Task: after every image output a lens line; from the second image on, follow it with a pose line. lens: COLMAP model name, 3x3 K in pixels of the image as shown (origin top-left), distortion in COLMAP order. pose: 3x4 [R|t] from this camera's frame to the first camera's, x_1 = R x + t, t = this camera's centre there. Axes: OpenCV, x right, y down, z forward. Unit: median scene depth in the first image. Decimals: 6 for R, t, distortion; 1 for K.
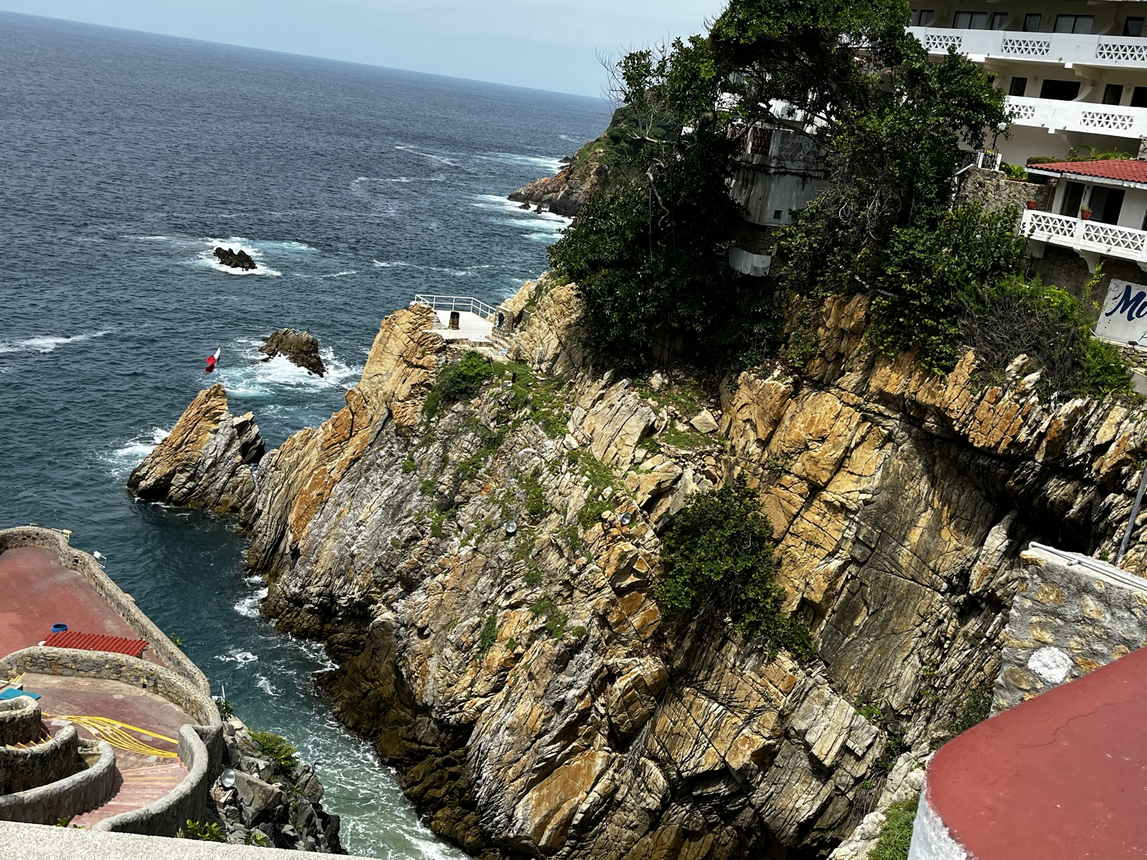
lens RADIAL K [[1237.4, 0, 583.0], [0, 1237.4, 431.5], [0, 0, 1]] dist [0.091901, 0.000000]
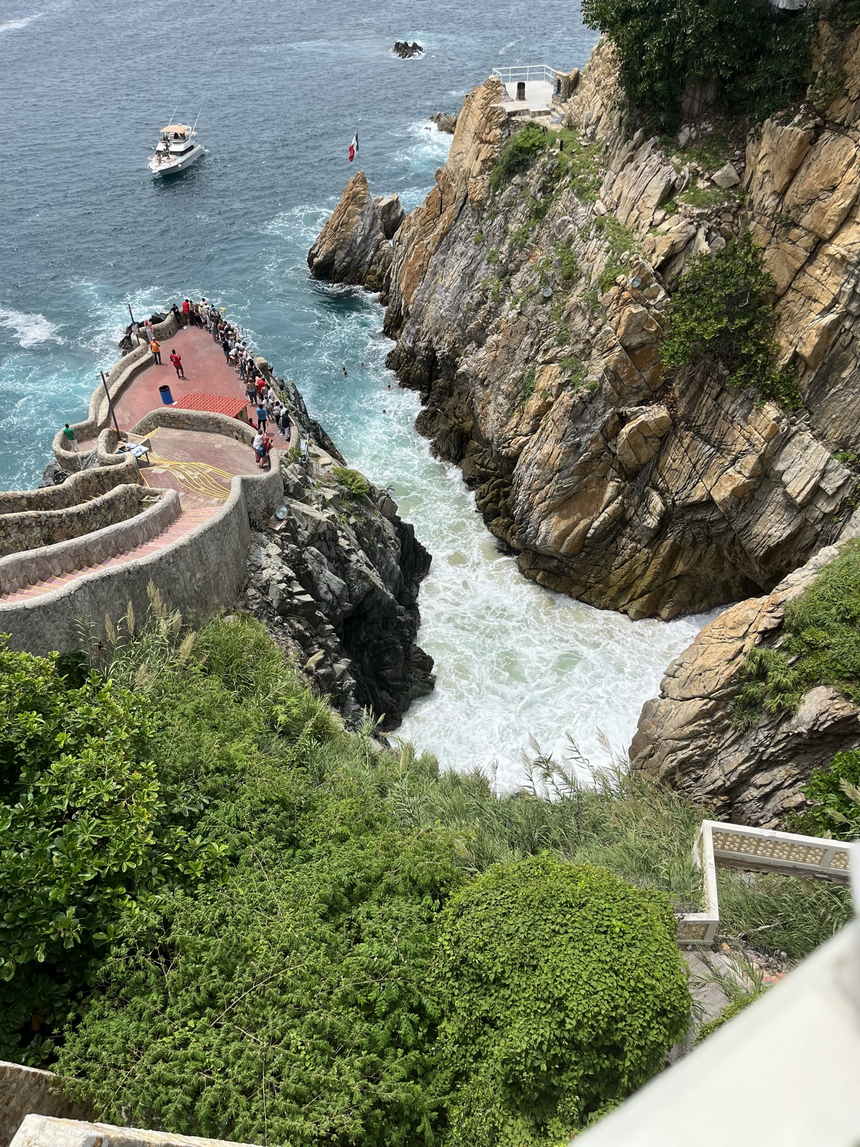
lens RADIAL K [[879.8, 0, 430.4], [0, 879.8, 580.8], [0, 0, 1]] dist [0.043447, -0.023614]
pose [[0.951195, 0.052396, -0.304110, 0.106242], [0.074783, 0.916965, 0.391895, -0.007949], [0.299392, -0.395511, 0.868294, 0.141320]]
